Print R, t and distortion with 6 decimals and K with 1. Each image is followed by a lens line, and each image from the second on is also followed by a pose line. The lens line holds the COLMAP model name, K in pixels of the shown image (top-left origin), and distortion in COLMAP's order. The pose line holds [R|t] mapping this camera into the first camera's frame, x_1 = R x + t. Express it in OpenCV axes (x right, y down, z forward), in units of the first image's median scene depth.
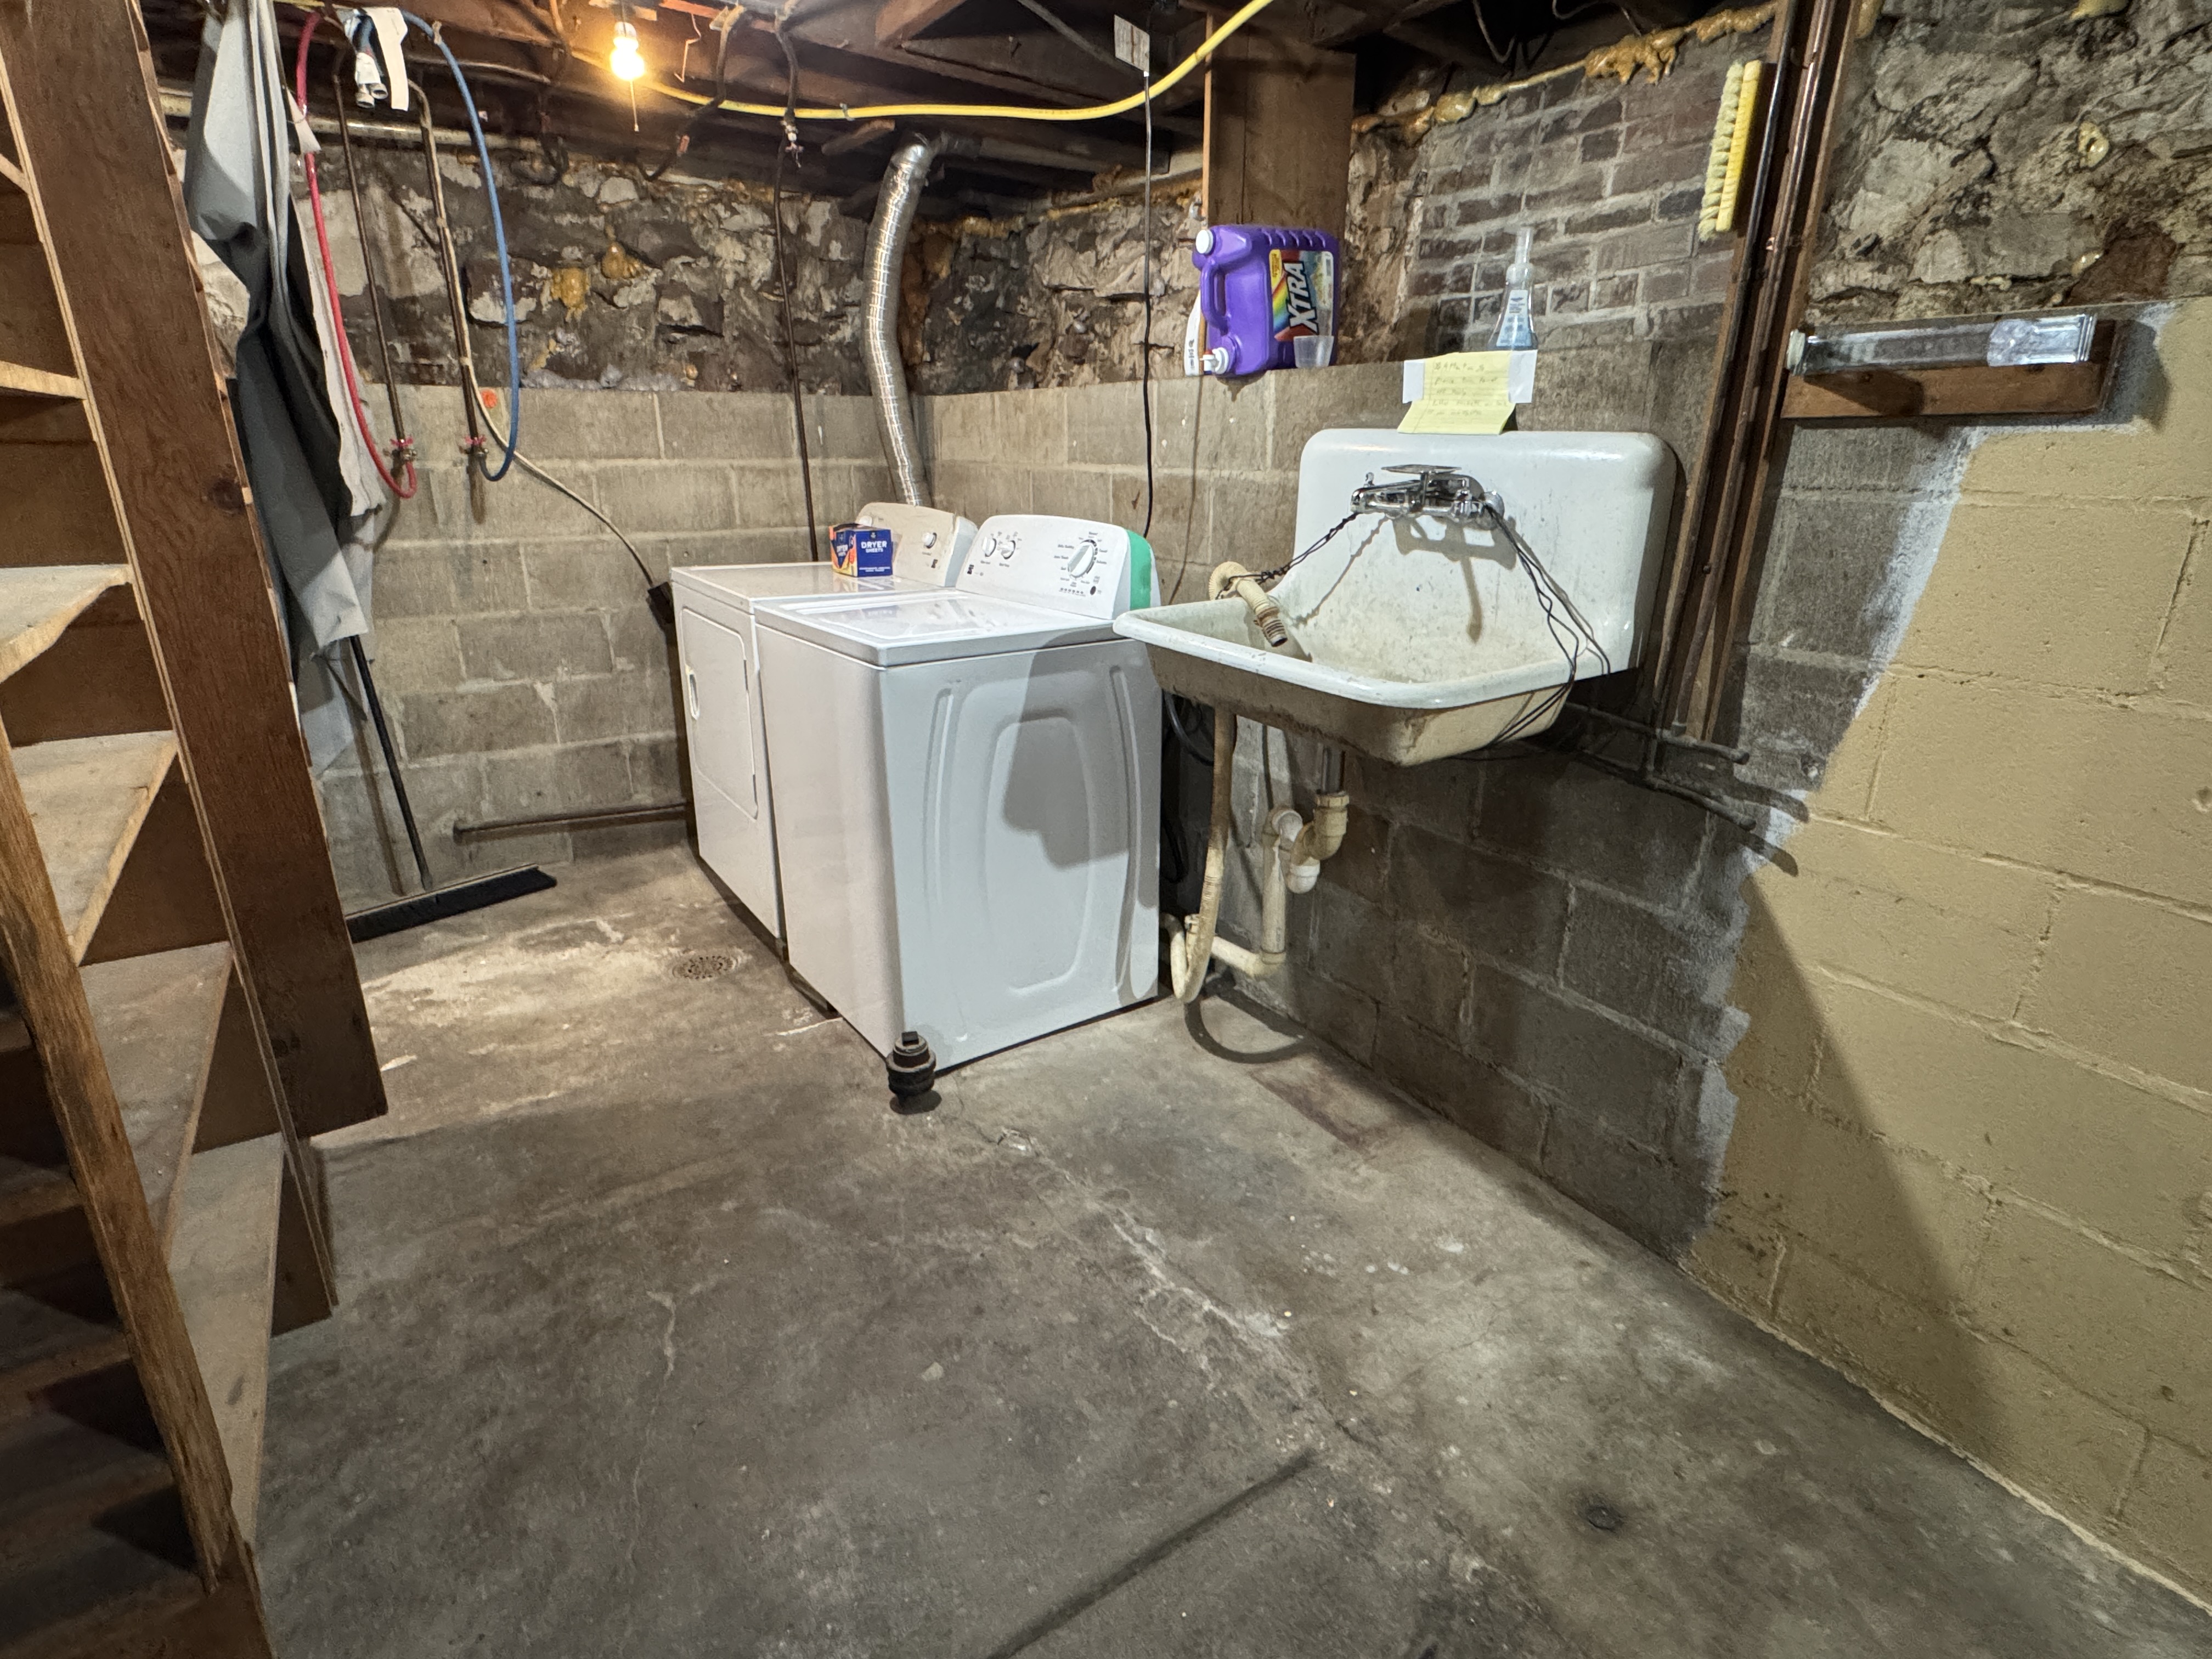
lens RADIAL K [[1091.2, 0, 1102.2], [0, 1091.2, 826.4], [0, 0, 1]] dist [-0.001193, -0.001182]
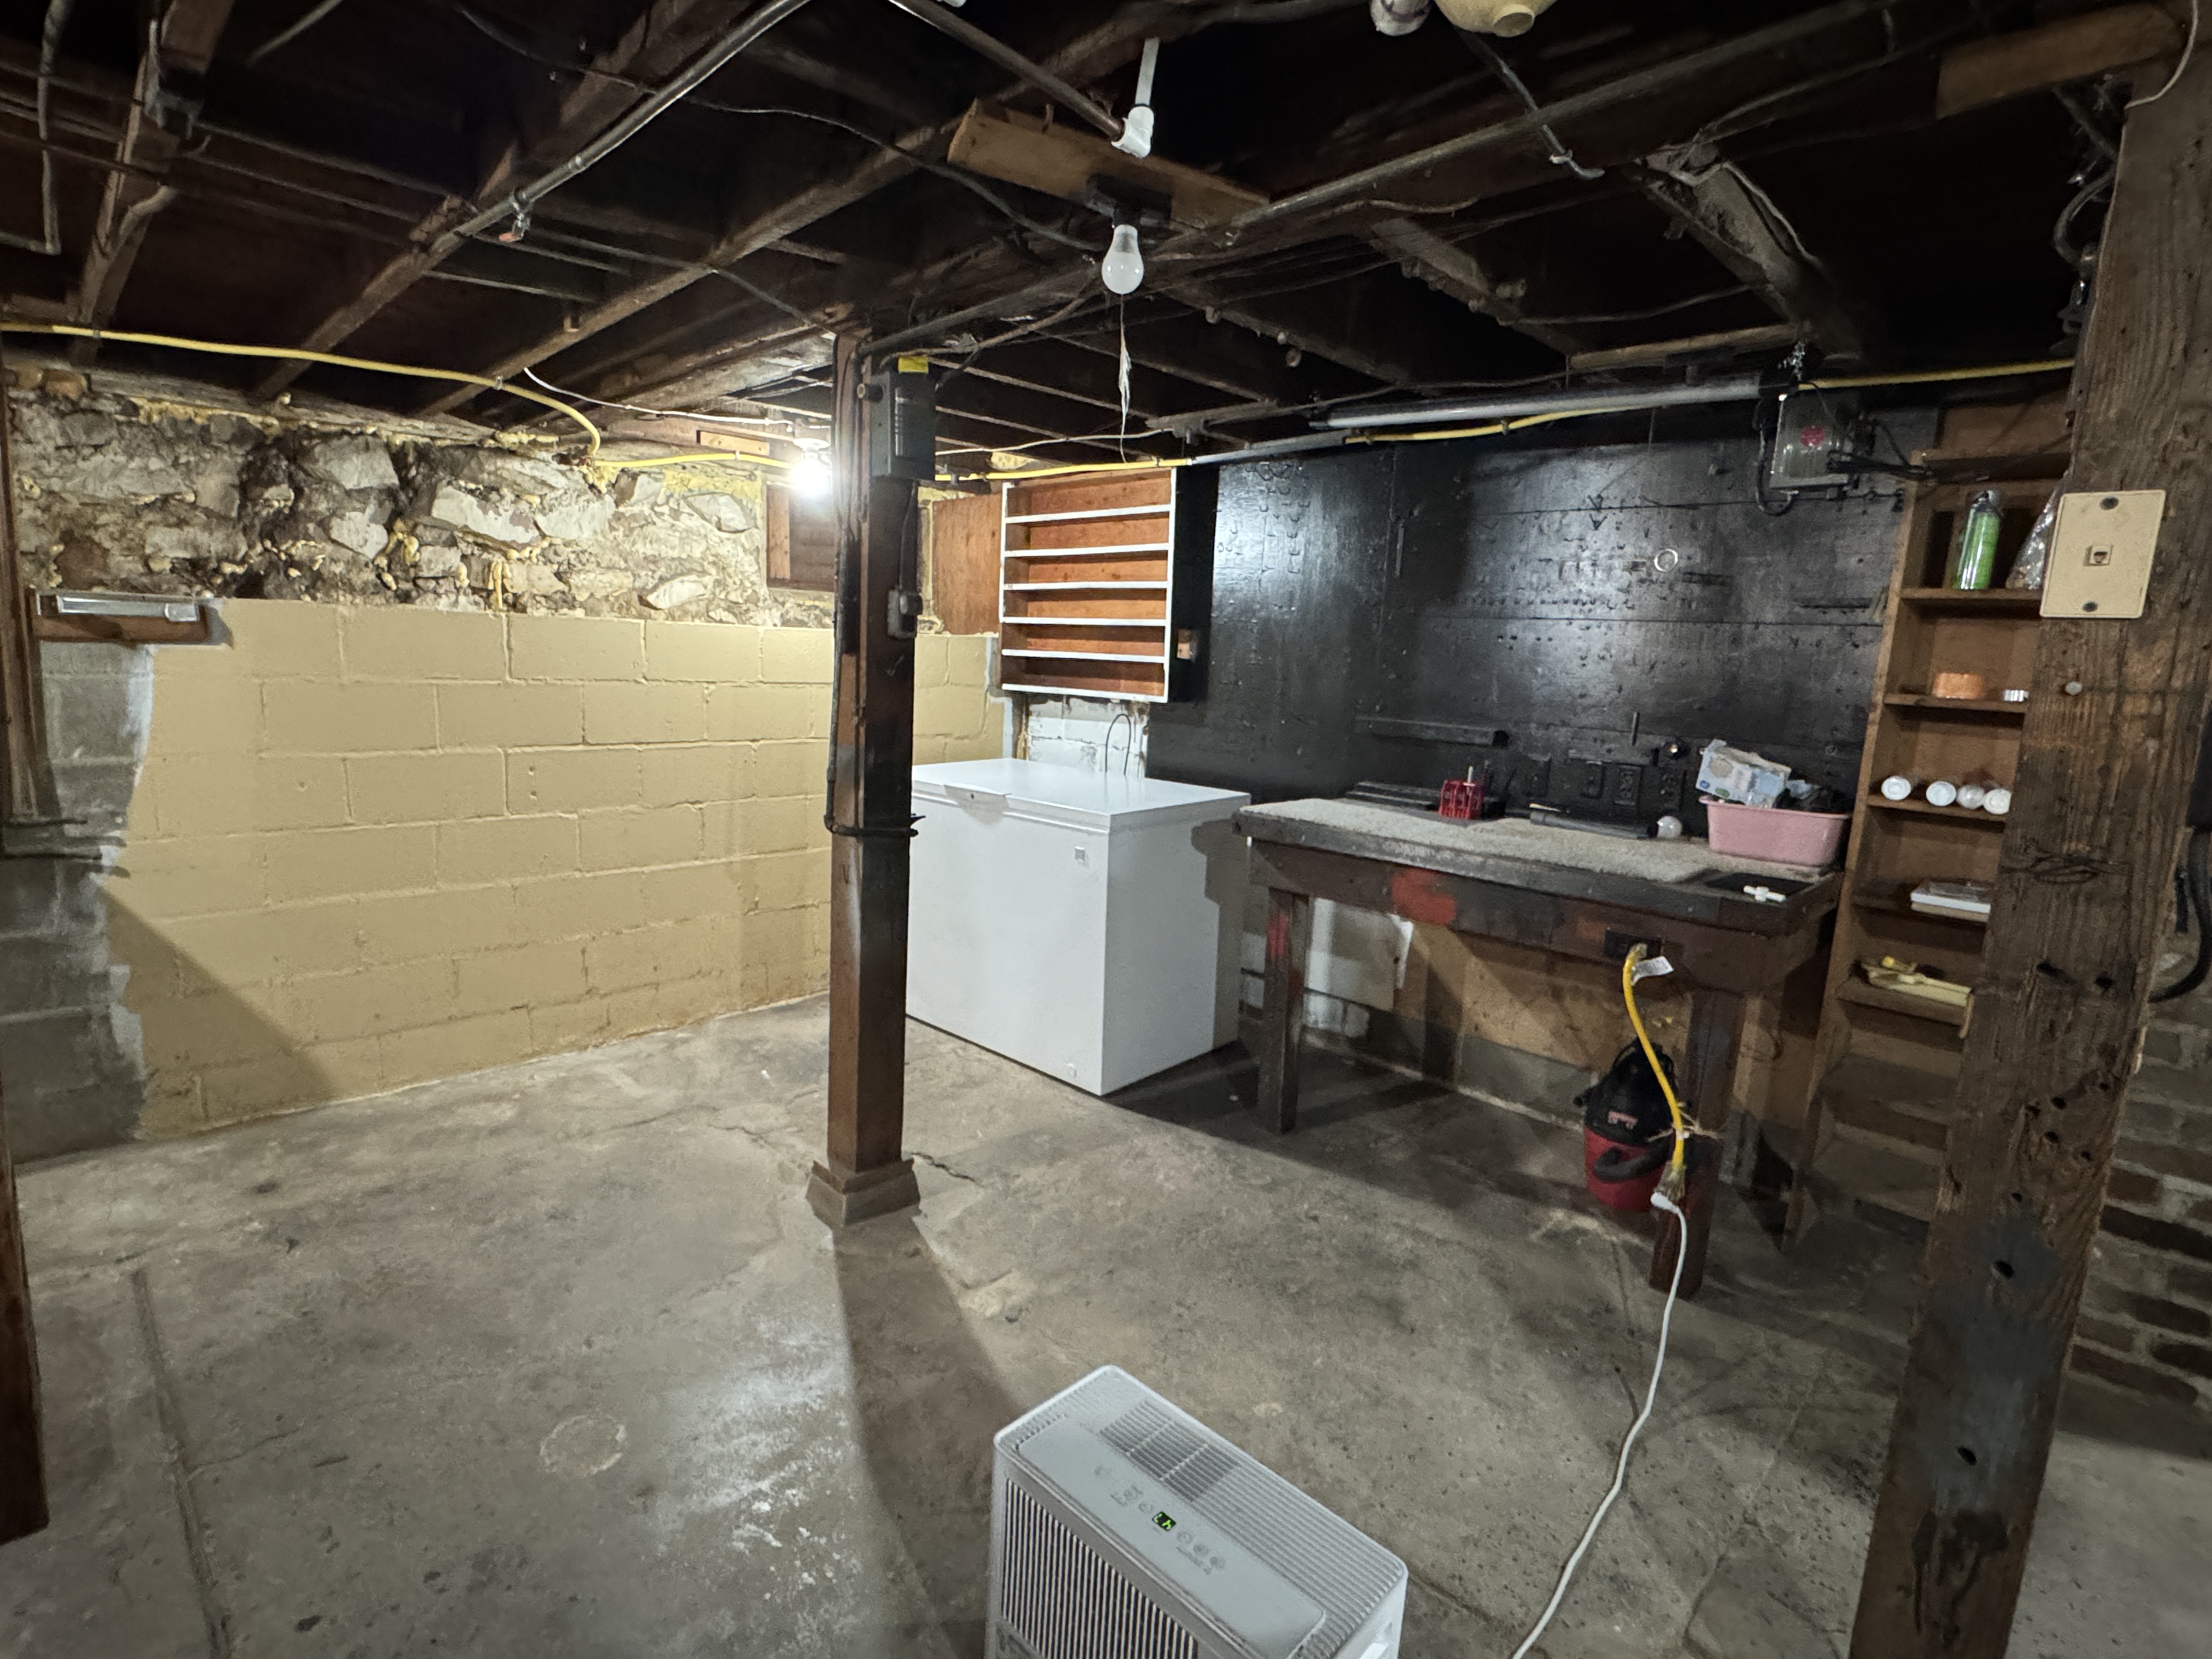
lens RADIAL K [[1091.2, 0, 1099.2], [0, 1091.2, 831.4], [0, 0, 1]] dist [-0.001193, -0.001182]
pose [[-0.215965, -0.177044, 0.960216, -1.490772], [0.271854, 0.933634, 0.233287, -0.010628], [-0.937792, 0.311420, -0.153502, -0.271992]]
